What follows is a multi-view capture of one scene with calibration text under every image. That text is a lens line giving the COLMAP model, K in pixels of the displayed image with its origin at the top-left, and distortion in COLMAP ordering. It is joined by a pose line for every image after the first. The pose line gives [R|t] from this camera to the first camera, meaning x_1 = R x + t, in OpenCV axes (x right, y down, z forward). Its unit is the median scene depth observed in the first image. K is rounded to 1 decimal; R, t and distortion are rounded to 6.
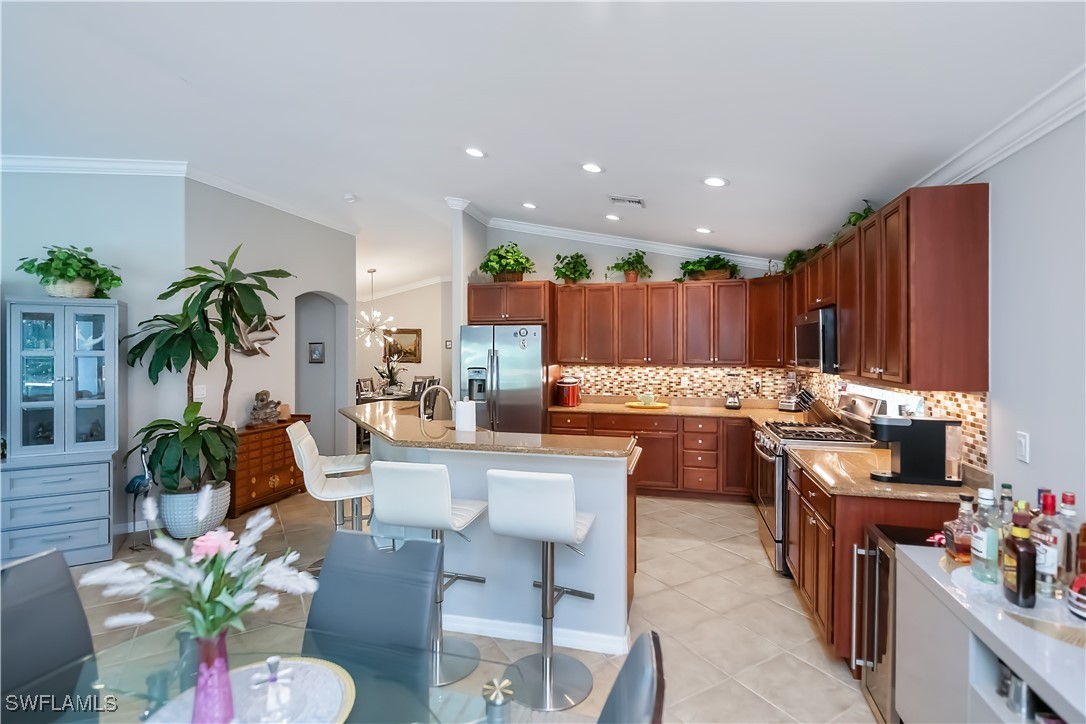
lens RADIAL K [[525.9, 0, 543.0], [0, 525.9, 362.0], [0, 0, 1]] dist [0.001640, 0.000079]
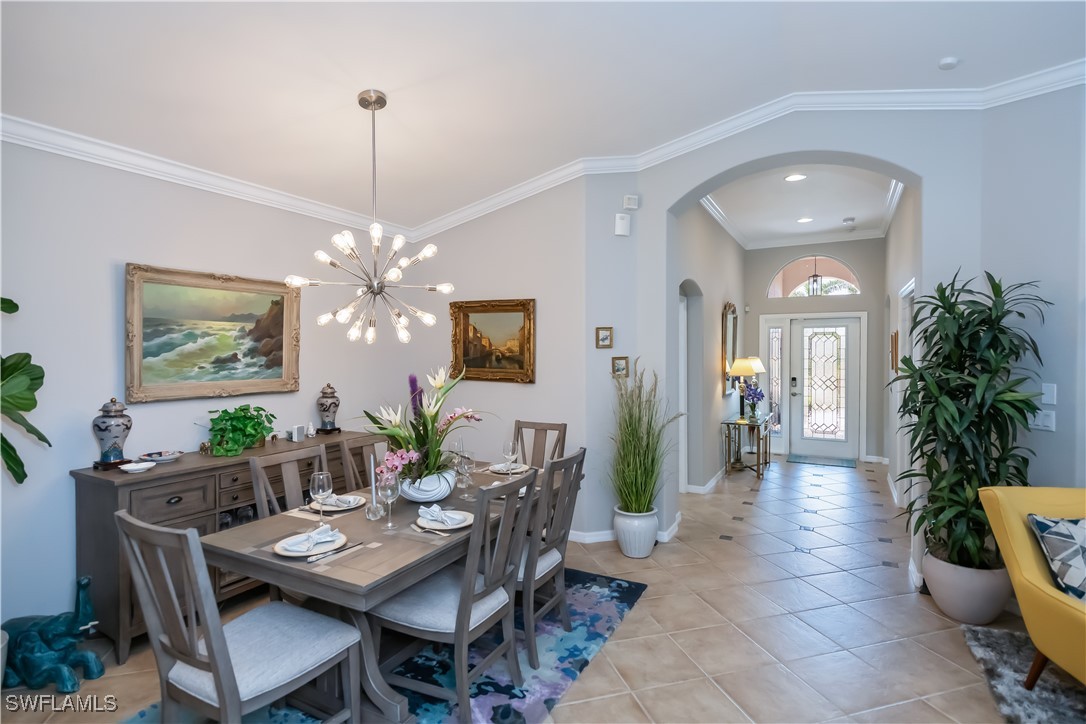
lens RADIAL K [[552.6, 0, 543.1], [0, 552.6, 337.3], [0, 0, 1]] dist [0.001001, -0.000029]
pose [[0.969895, -0.003085, -0.243504, -0.232026], [-0.007258, 0.999109, -0.041566, -0.030711], [0.243415, 0.042082, 0.969009, 1.123142]]
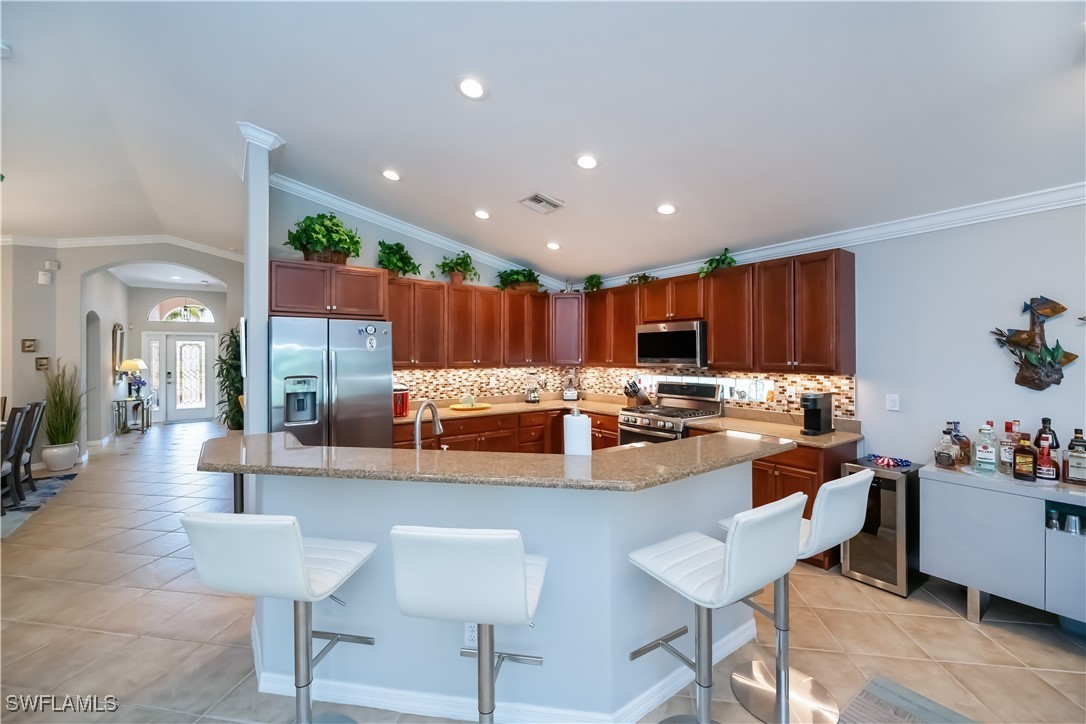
lens RADIAL K [[437.5, 0, 543.0], [0, 437.5, 362.0], [0, 0, 1]] dist [-0.001042, -0.000043]
pose [[0.633857, -0.014164, 0.773321, -0.364366], [0.021011, 0.999779, 0.001090, -0.002013], [-0.773165, 0.015558, 0.634014, 0.350431]]
